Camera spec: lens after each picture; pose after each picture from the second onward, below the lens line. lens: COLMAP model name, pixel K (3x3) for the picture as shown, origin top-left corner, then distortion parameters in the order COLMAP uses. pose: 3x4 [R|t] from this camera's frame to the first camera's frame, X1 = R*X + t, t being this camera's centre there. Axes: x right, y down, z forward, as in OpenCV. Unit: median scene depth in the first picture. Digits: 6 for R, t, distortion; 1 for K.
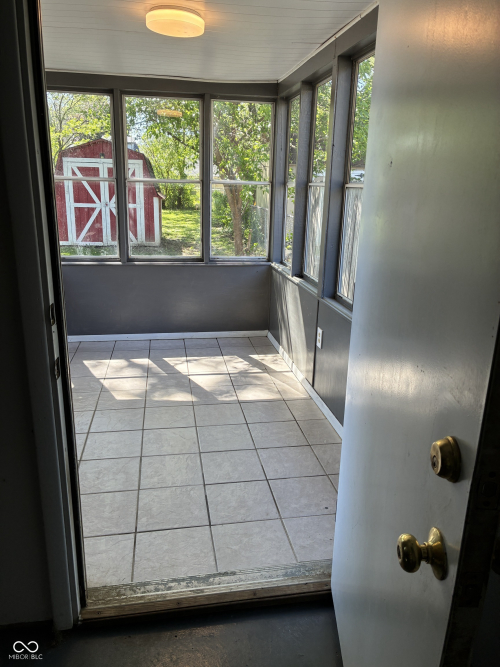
lens RADIAL K [[503.6, 0, 250.0], [0, 503.6, 333.5], [0, 0, 1]] dist [0.039436, -0.053238]
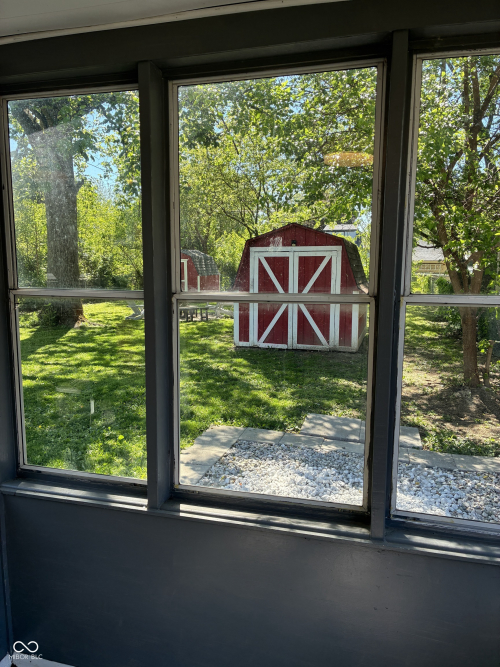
lens RADIAL K [[503.6, 0, 250.0], [0, 503.6, 333.5], [0, 0, 1]] dist [0.039436, -0.053238]
pose [[0.910272, 0.038732, -0.412196, -0.011840], [-0.104385, 0.984920, -0.137971, -0.084714], [0.400636, 0.168618, 0.900588, 0.254652]]
